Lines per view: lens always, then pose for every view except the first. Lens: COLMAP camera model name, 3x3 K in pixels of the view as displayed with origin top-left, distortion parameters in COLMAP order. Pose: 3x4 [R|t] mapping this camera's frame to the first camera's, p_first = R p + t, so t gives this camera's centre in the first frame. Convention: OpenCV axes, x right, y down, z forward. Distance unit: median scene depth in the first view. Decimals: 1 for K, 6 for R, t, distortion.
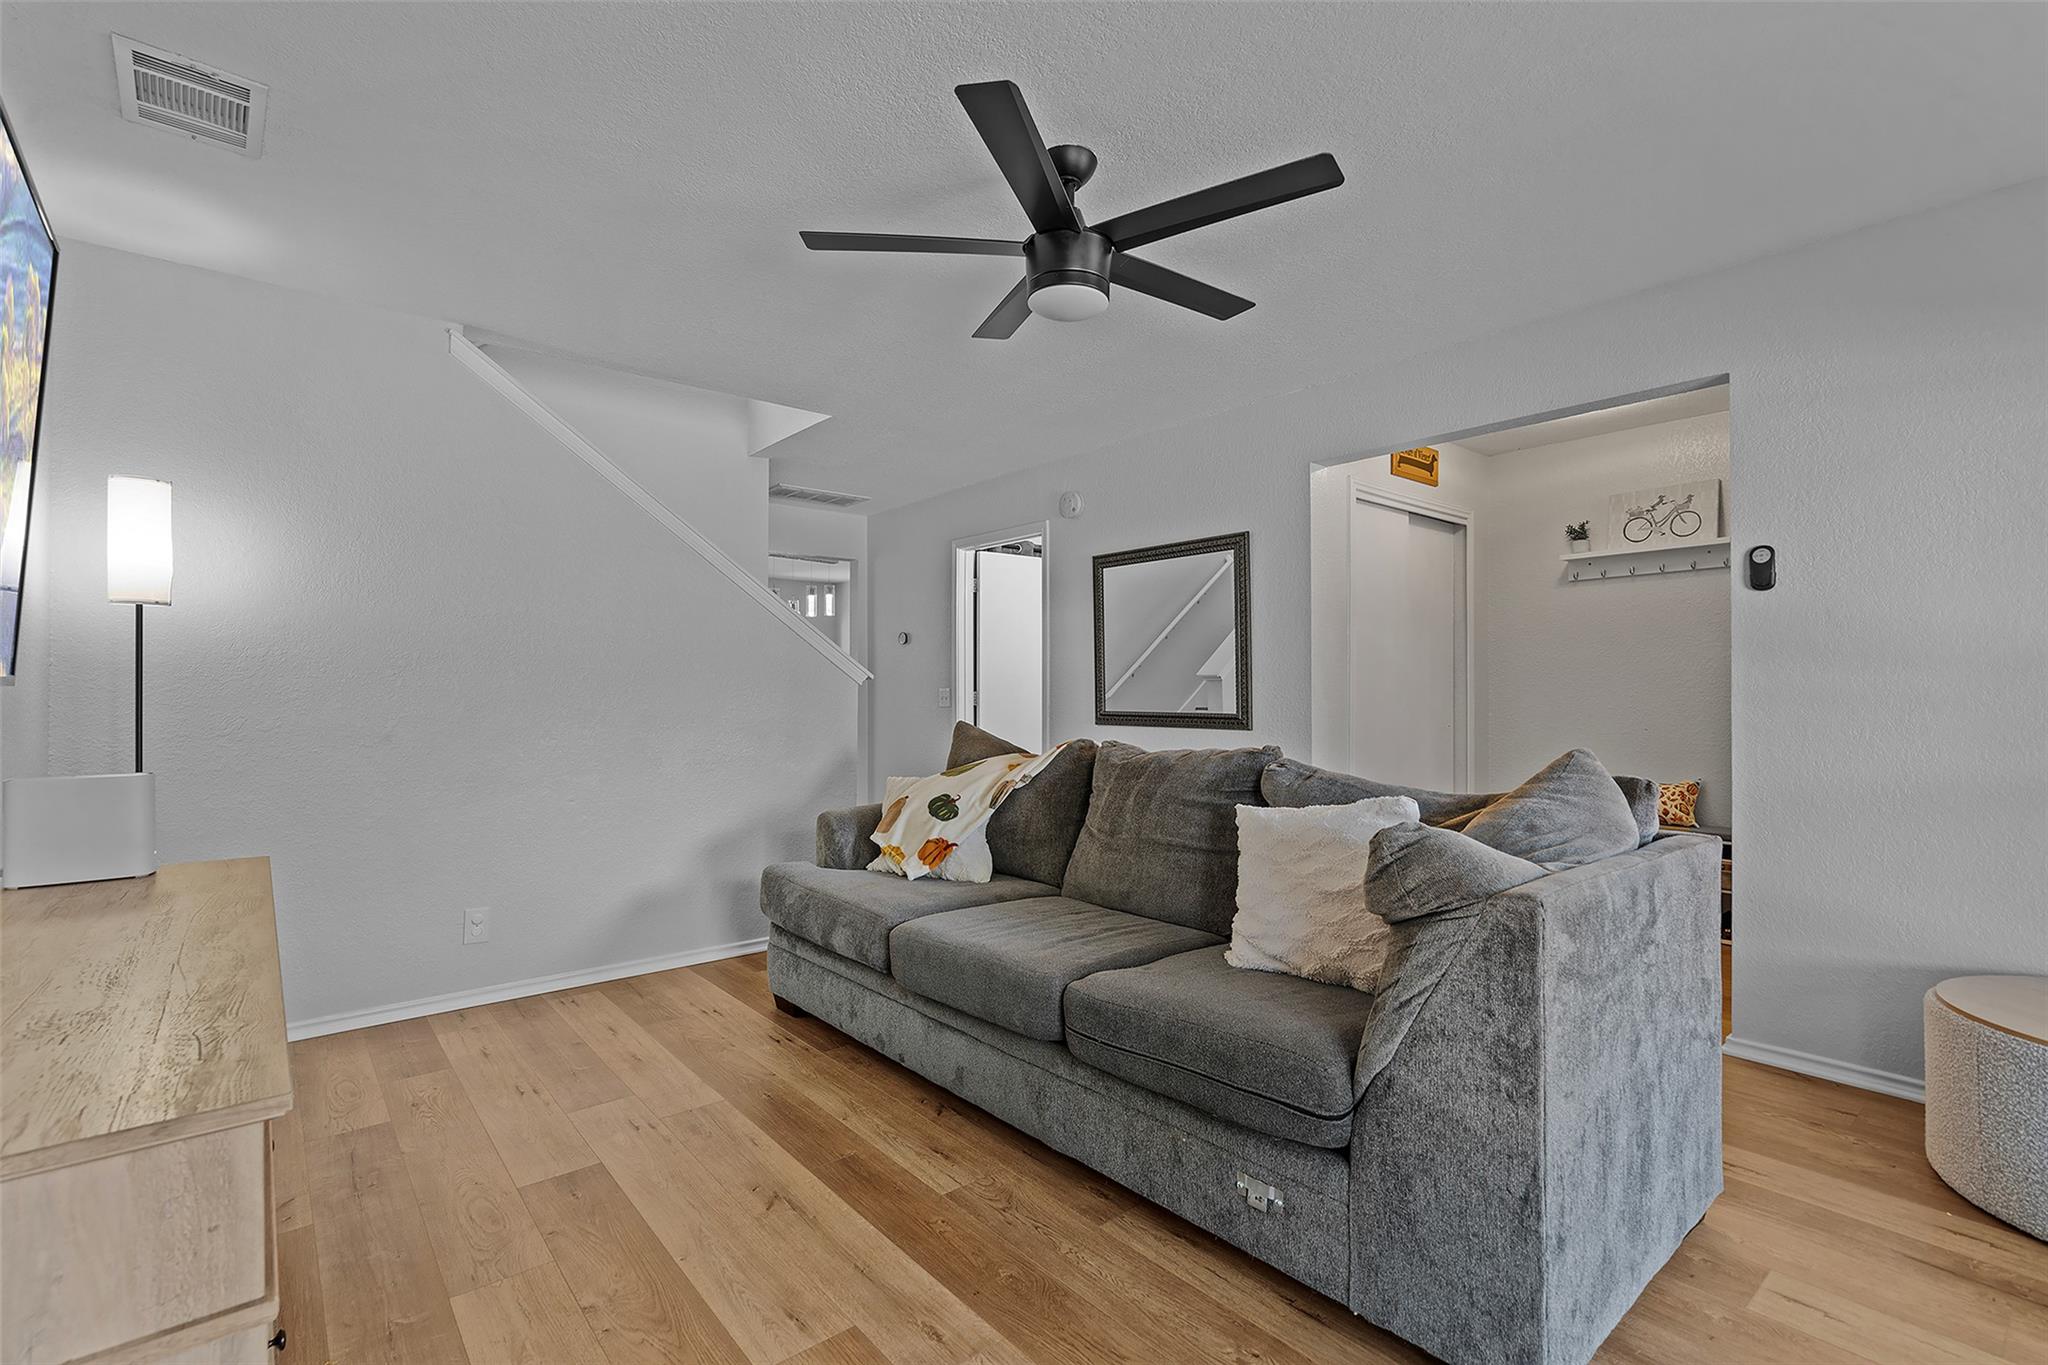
lens RADIAL K [[929.9, 0, 1024.2], [0, 929.9, 688.4], [0, 0, 1]] dist [-0.000542, 0.000352]
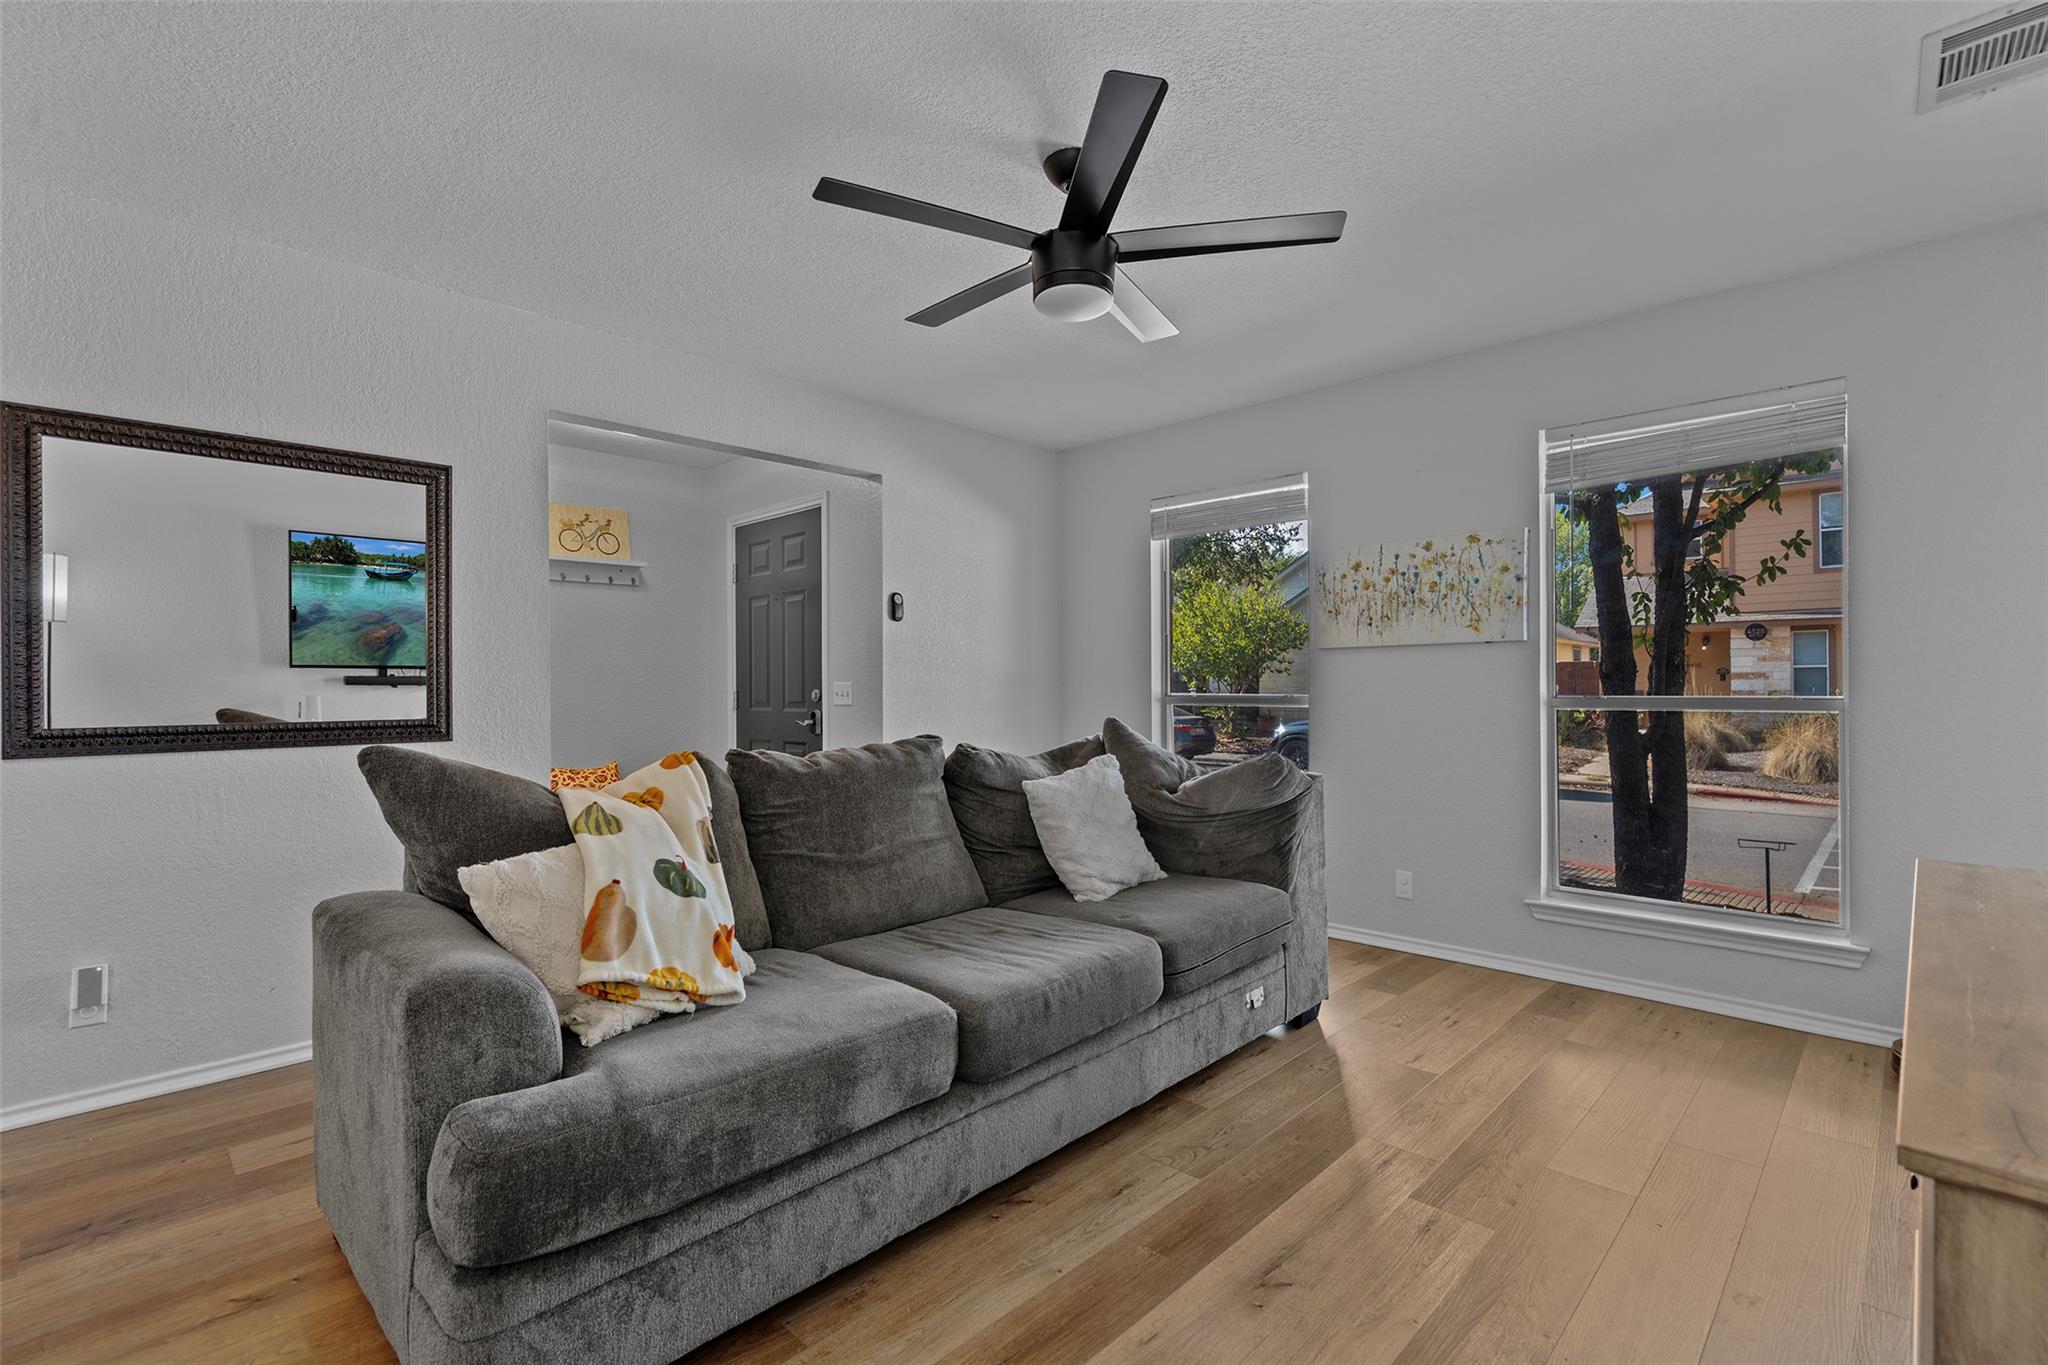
lens RADIAL K [[929.9, 0, 1020.6], [0, 929.9, 685.5], [0, 0, 1]] dist [-0.000542, 0.000352]
pose [[-0.098508, 0.001551, 0.995135, -0.858695], [0.002791, 0.999995, -0.001282, 0.006357], [-0.995132, 0.002652, -0.098512, 1.033993]]
